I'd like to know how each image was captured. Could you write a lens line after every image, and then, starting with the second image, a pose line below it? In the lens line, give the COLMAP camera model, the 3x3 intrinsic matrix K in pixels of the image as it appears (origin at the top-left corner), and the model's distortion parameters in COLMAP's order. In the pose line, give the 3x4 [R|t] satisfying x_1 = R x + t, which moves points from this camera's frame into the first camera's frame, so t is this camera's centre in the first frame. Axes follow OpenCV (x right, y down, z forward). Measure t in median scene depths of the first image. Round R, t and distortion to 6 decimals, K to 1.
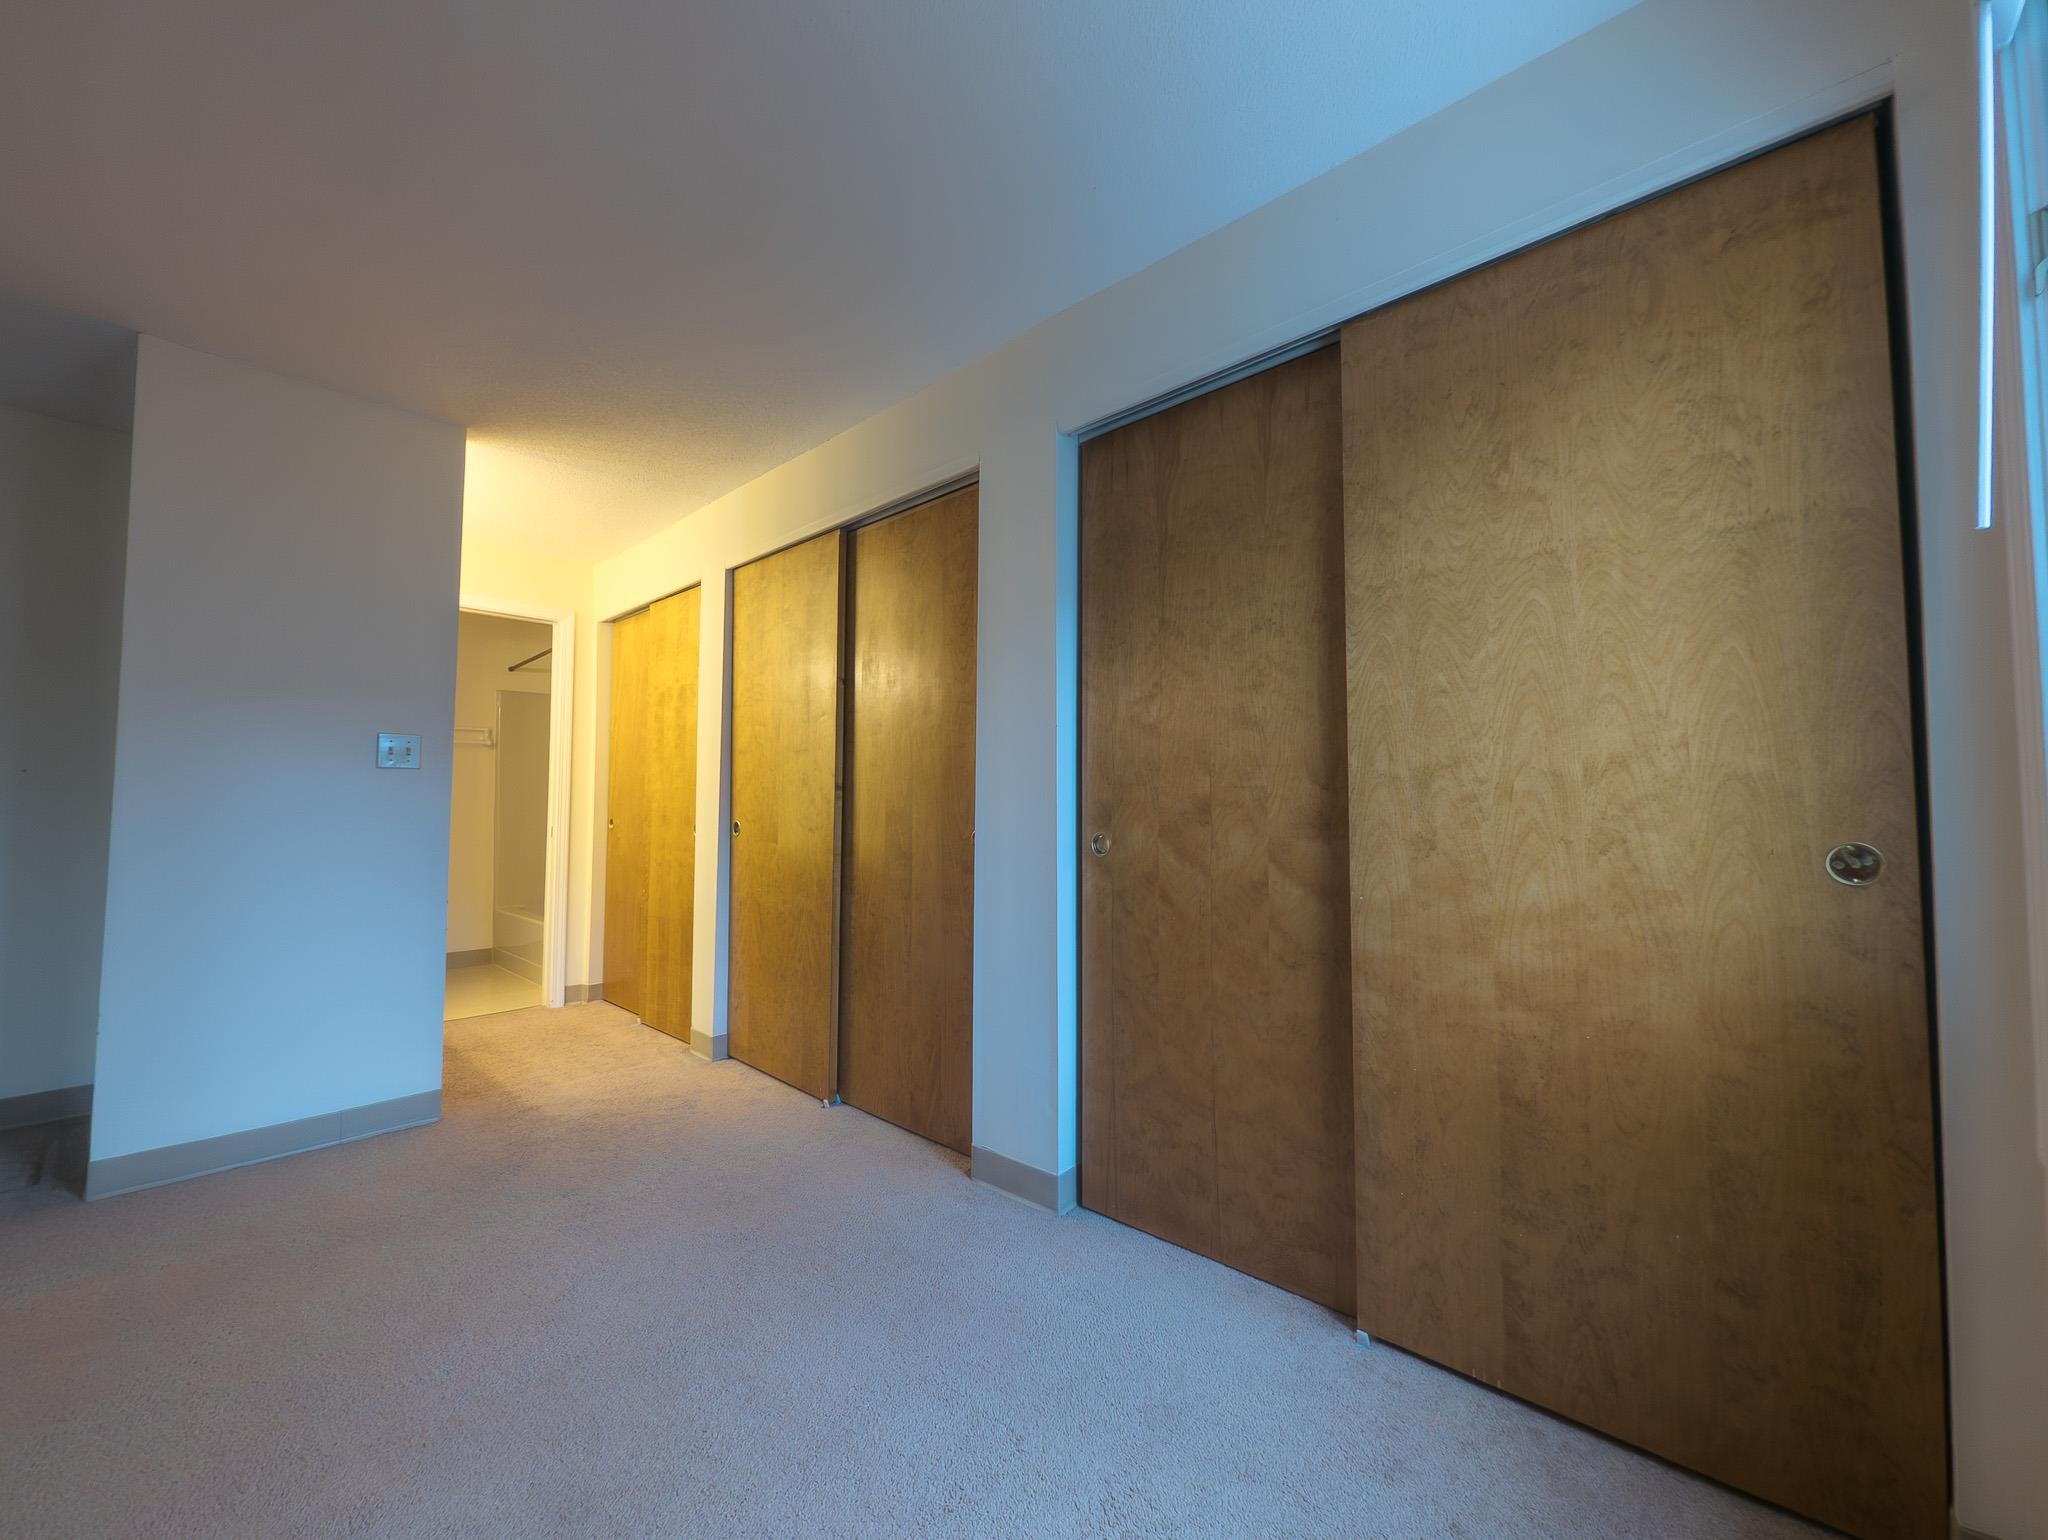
lens RADIAL K [[810.4, 0, 1010.1], [0, 810.4, 769.1], [0, 0, 1]] dist [-0.002957, -0.000571]
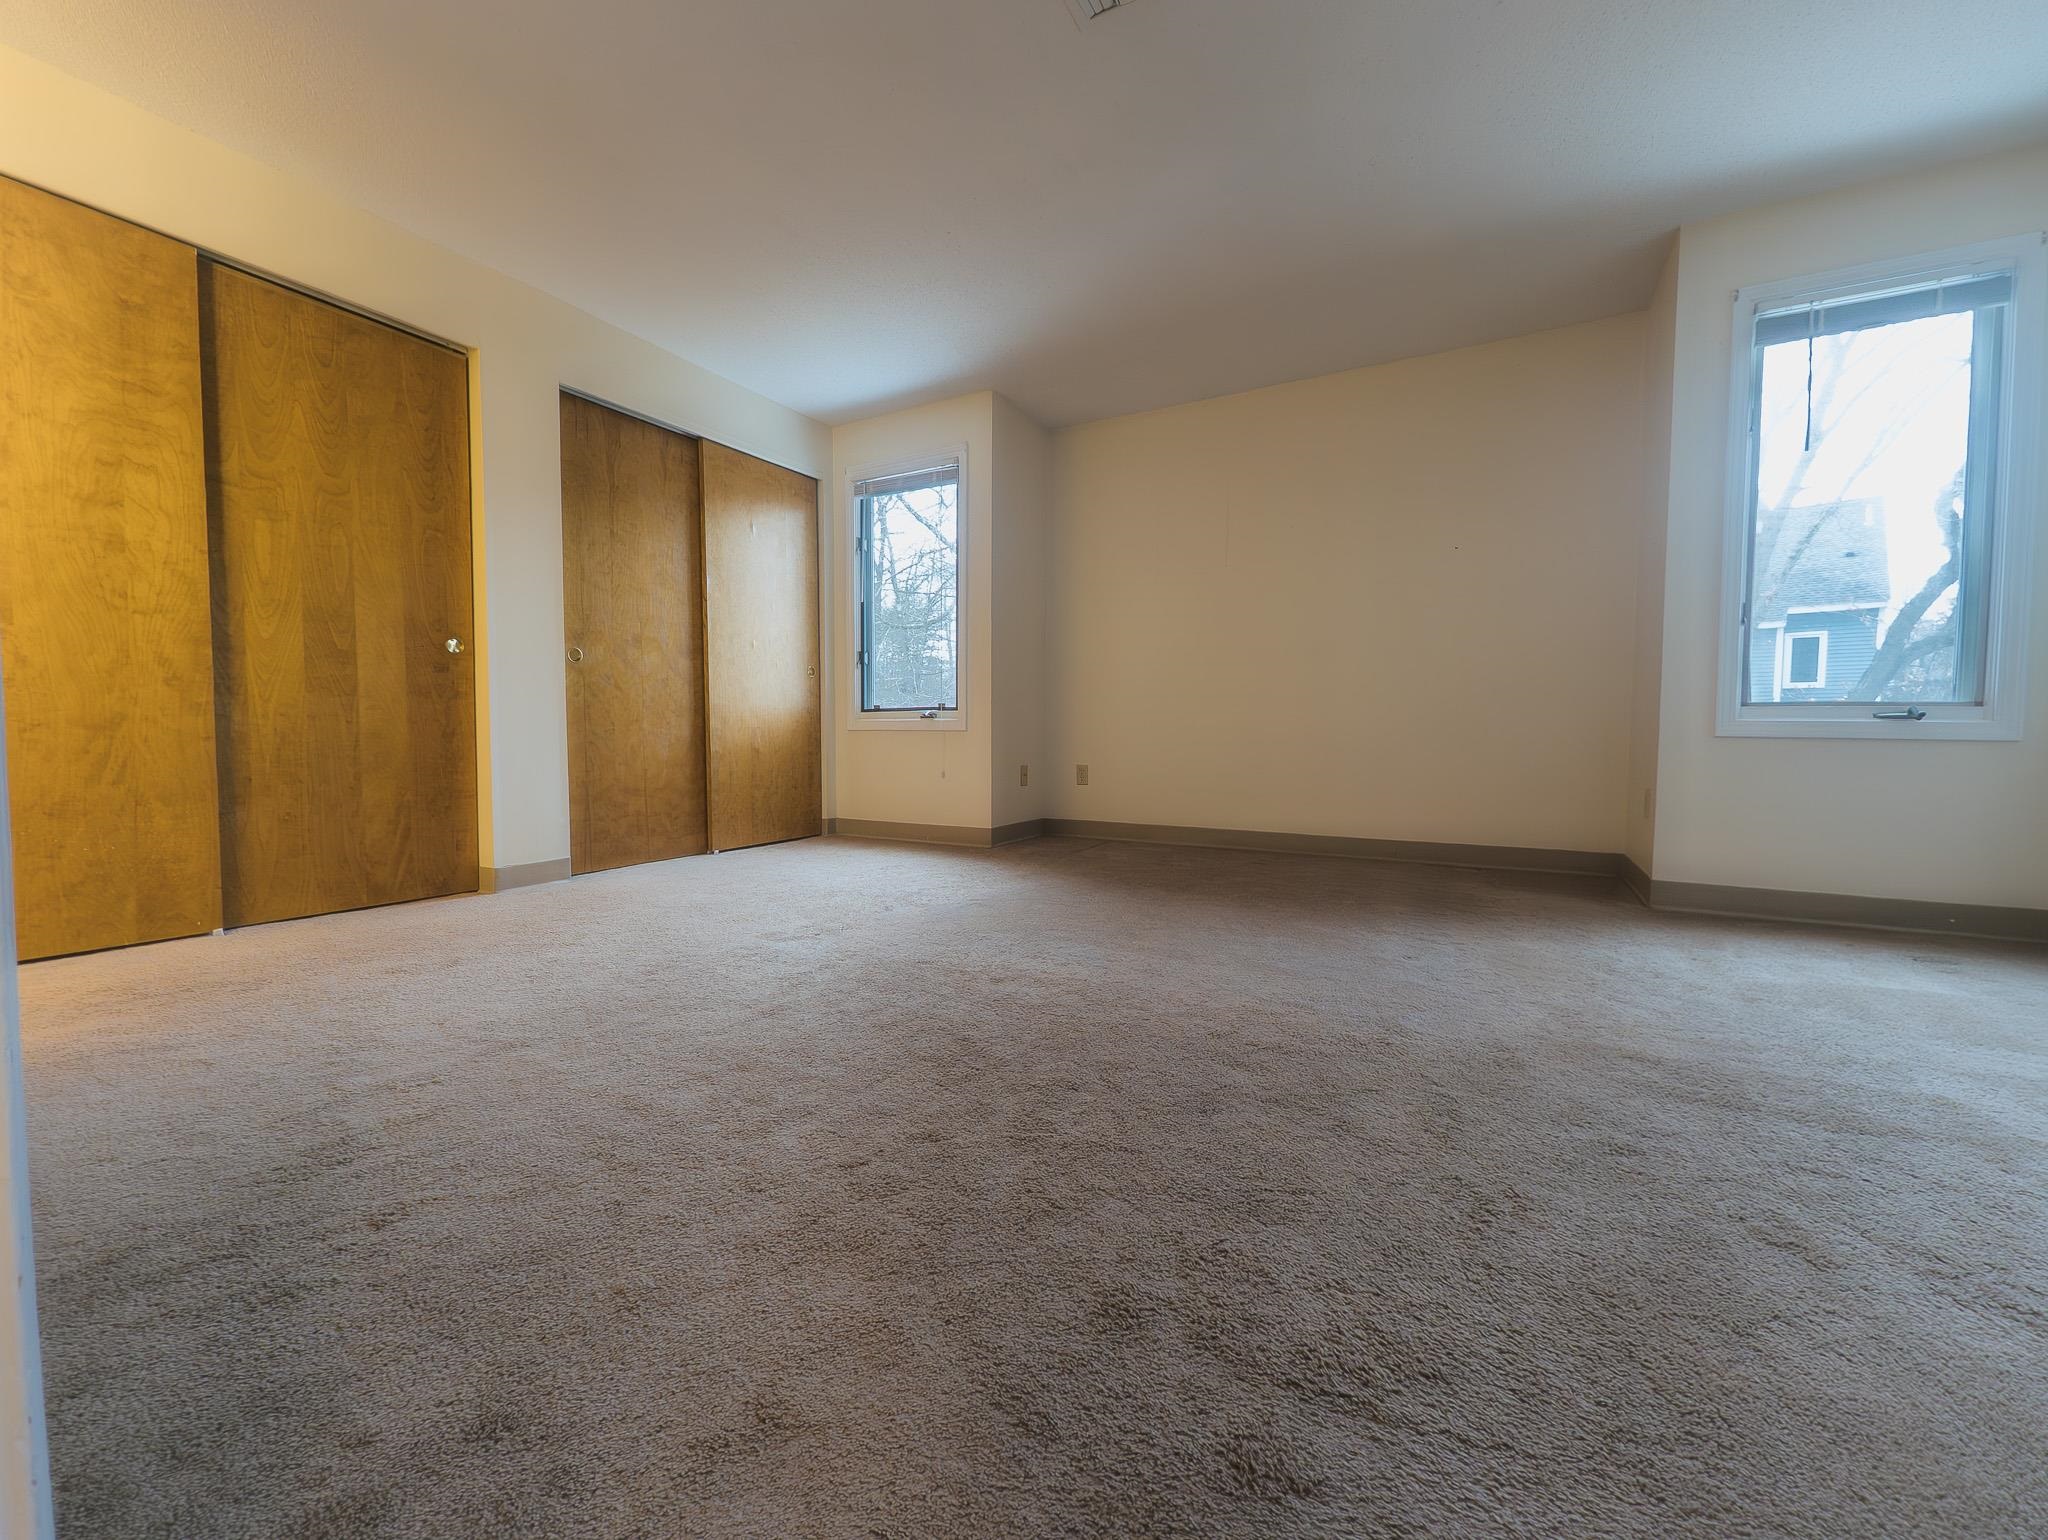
lens RADIAL K [[810.4, 0, 1010.1], [0, 810.4, 769.1], [0, 0, 1]] dist [-0.002957, -0.000571]
pose [[-0.216626, -0.052708, 0.974831, -1.801436], [-0.055663, 0.997584, 0.041569, 0.219459], [-0.974666, -0.045257, -0.219037, 0.523646]]
